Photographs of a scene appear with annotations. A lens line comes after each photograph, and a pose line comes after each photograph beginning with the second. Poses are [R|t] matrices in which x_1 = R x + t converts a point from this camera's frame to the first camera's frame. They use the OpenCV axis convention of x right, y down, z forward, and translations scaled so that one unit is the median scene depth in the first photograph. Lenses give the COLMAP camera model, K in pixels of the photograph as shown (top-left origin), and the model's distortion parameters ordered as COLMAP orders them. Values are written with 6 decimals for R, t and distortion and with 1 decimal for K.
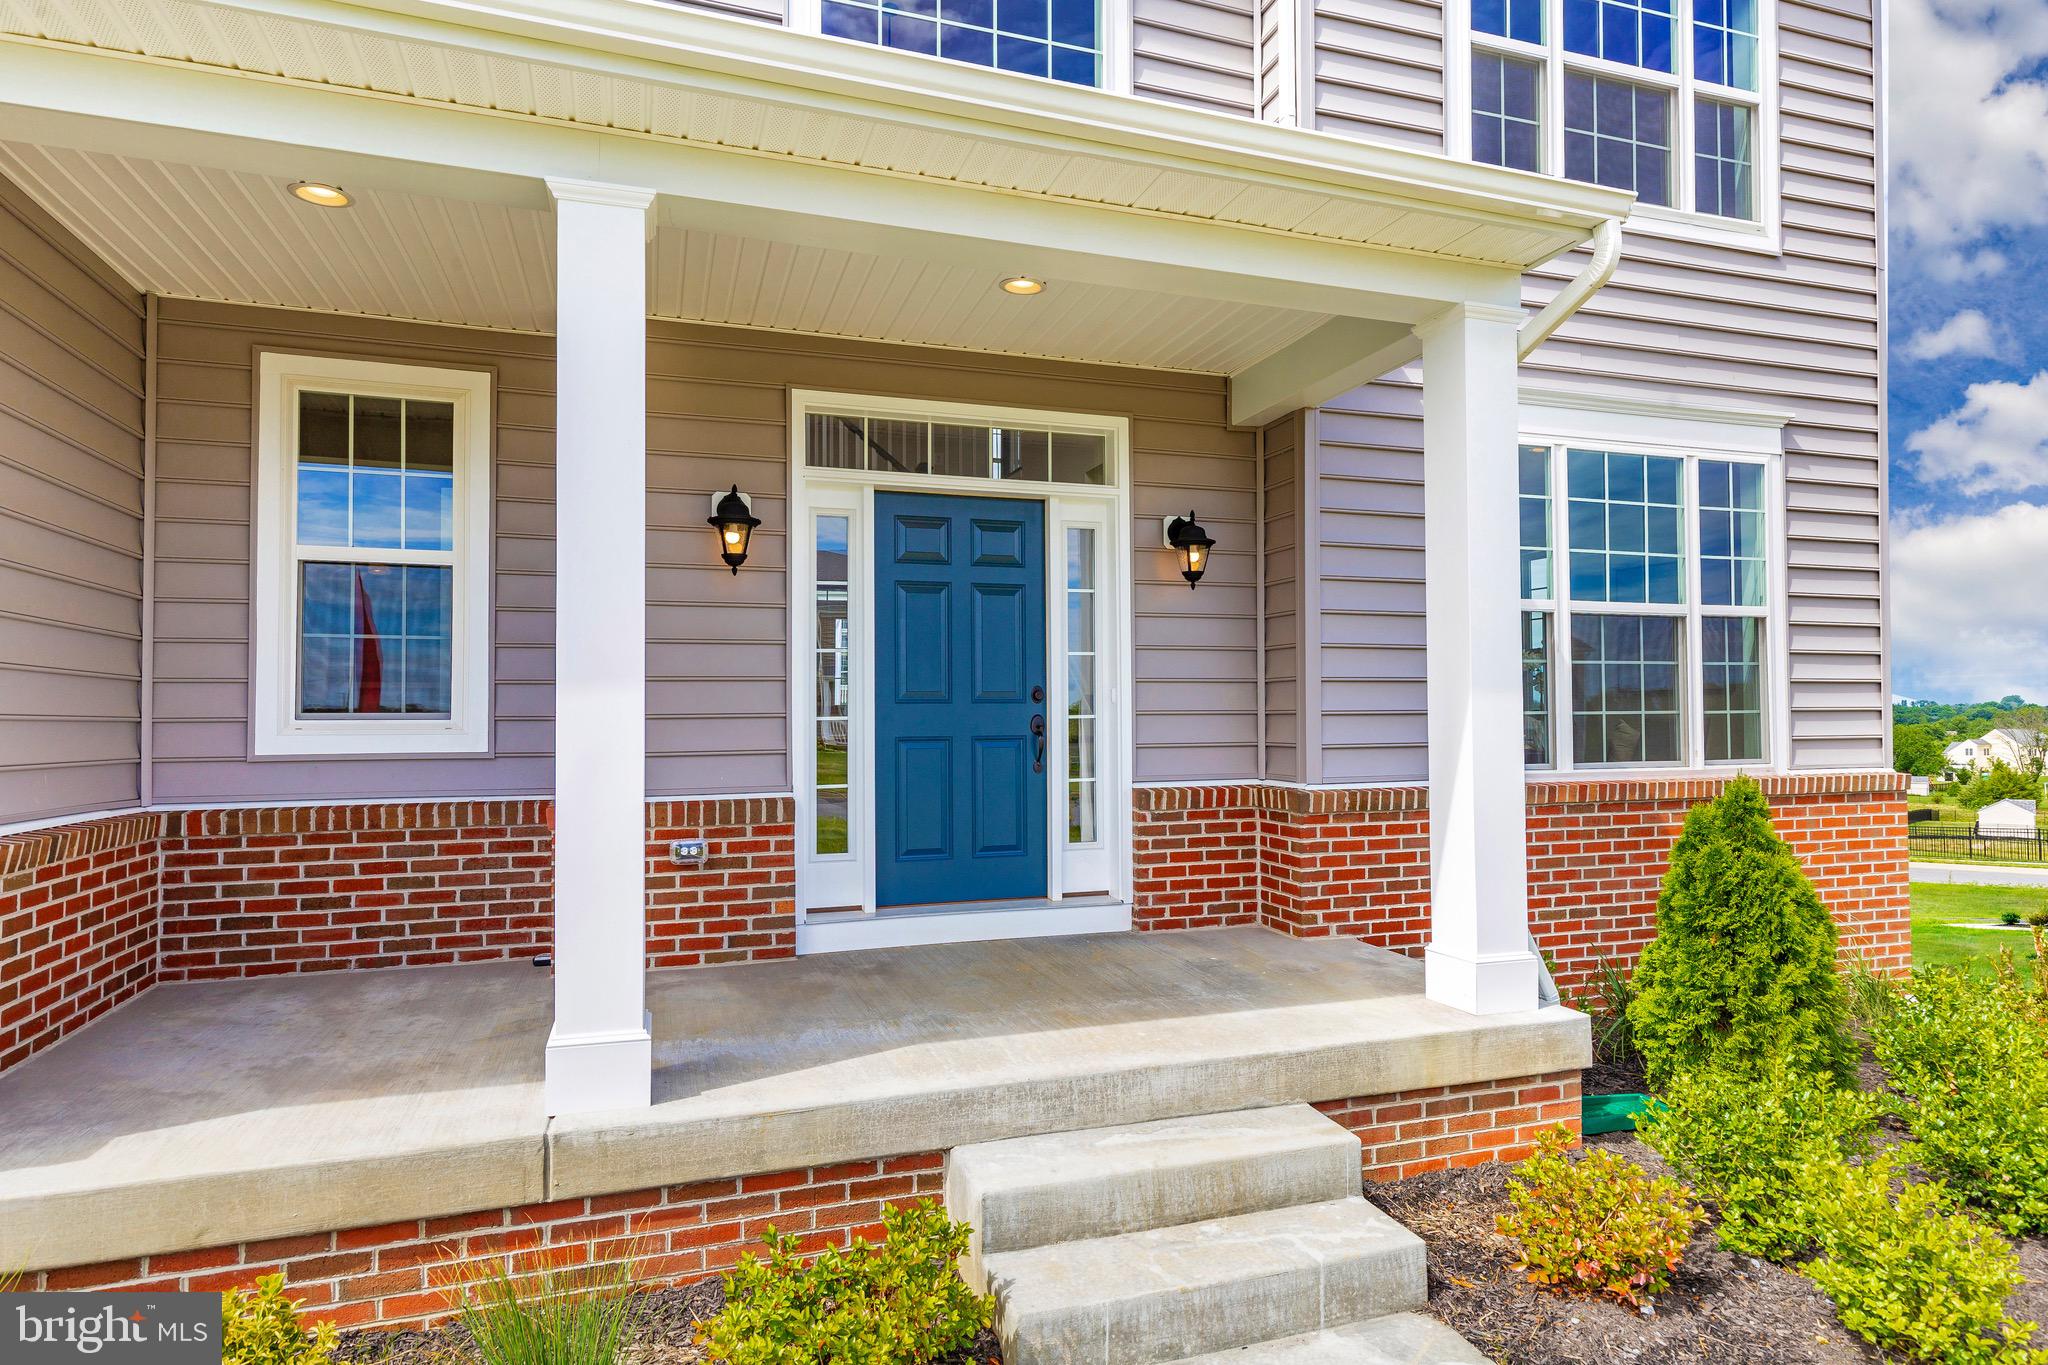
lens RADIAL K [[1156.8, 0, 1026.0], [0, 1156.8, 620.0], [0, 0, 1]] dist [0.009416, 0.000844]
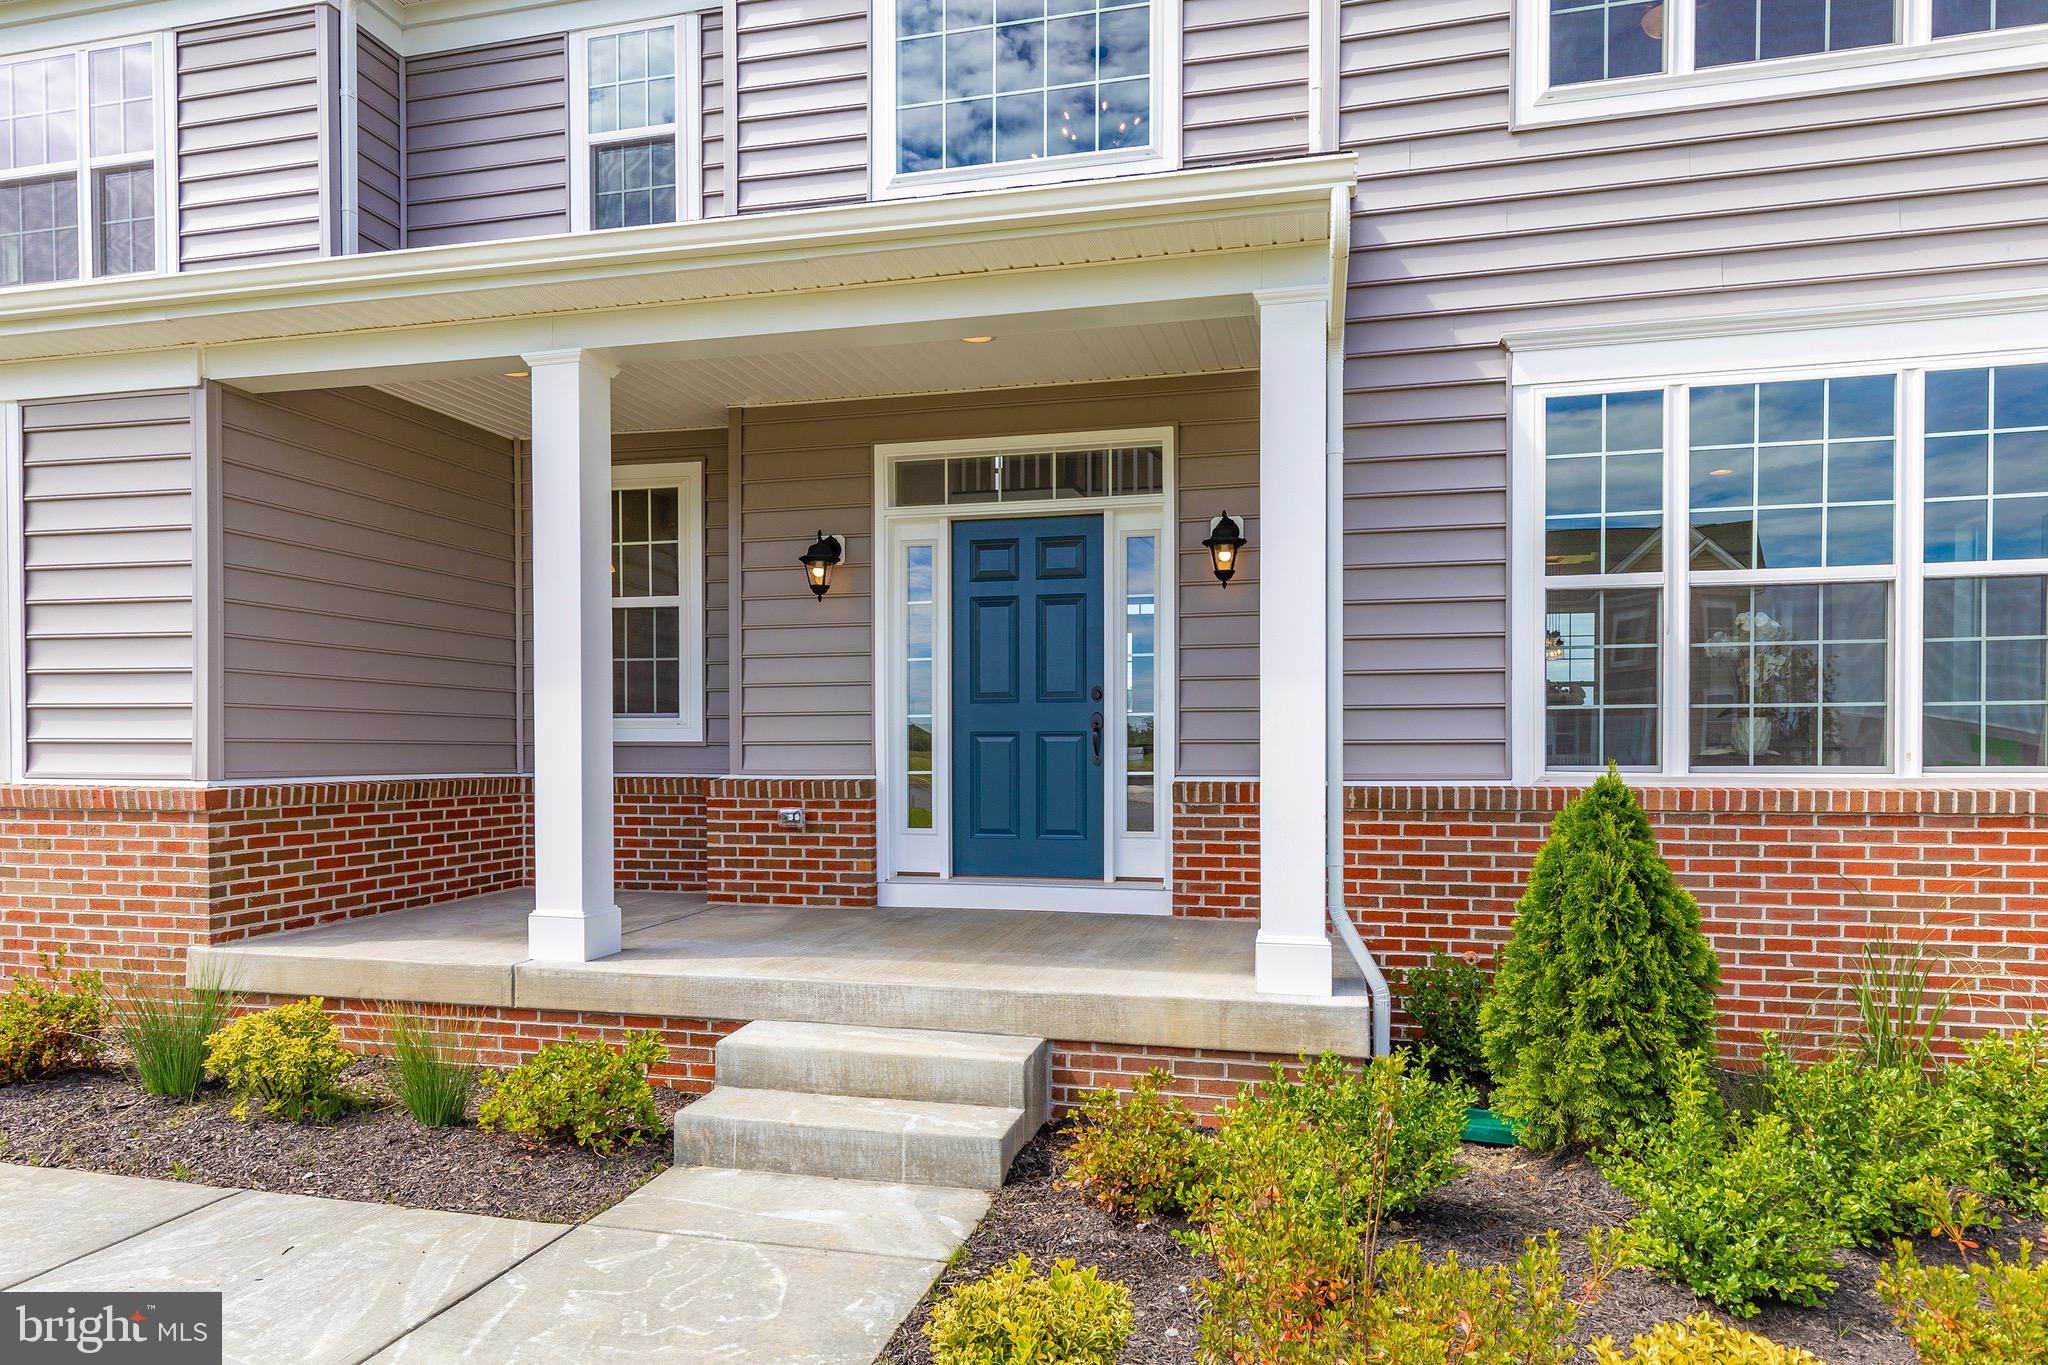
lens RADIAL K [[1266.7, 0, 1046.6], [0, 1266.7, 686.9], [0, 0, 1]] dist [0.006031, 0.002668]
pose [[0.836334, -0.020730, -0.547828, 0.675524], [0.041363, 0.998823, 0.025351, 0.027830], [0.546657, -0.043862, 0.836207, -0.021506]]
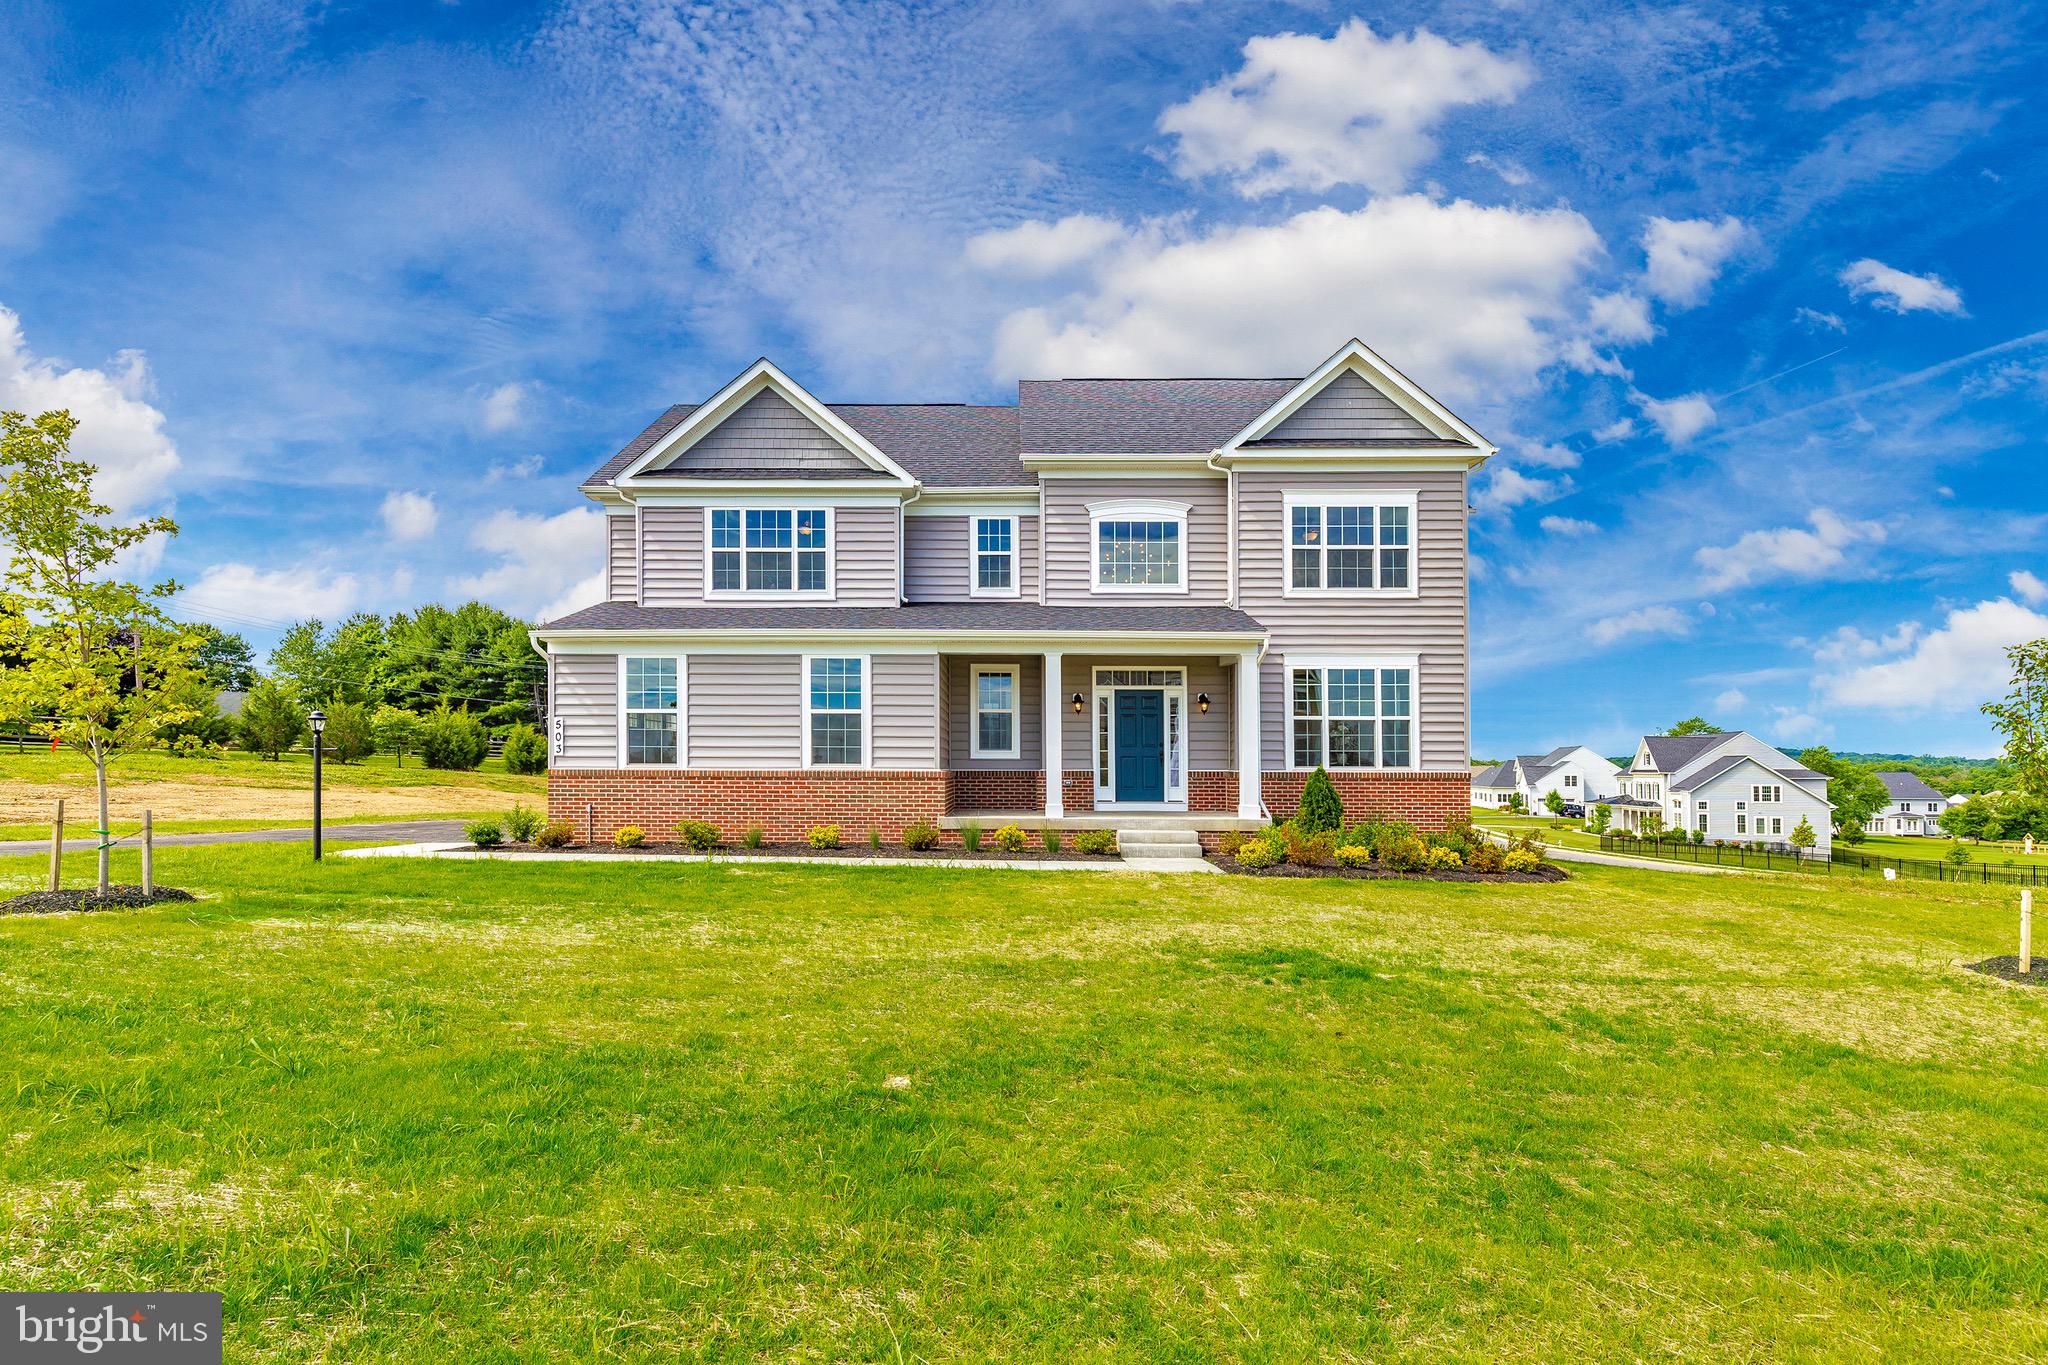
lens RADIAL K [[1027.5, 0, 1017.6], [0, 1027.5, 638.1], [0, 0, 1]] dist [0.000348, -0.000157]
pose [[0.944891, -0.039443, -0.325000, 0.686469], [0.019797, 0.997783, -0.063537, -0.081929], [0.326786, 0.053601, 0.943577, -2.333445]]
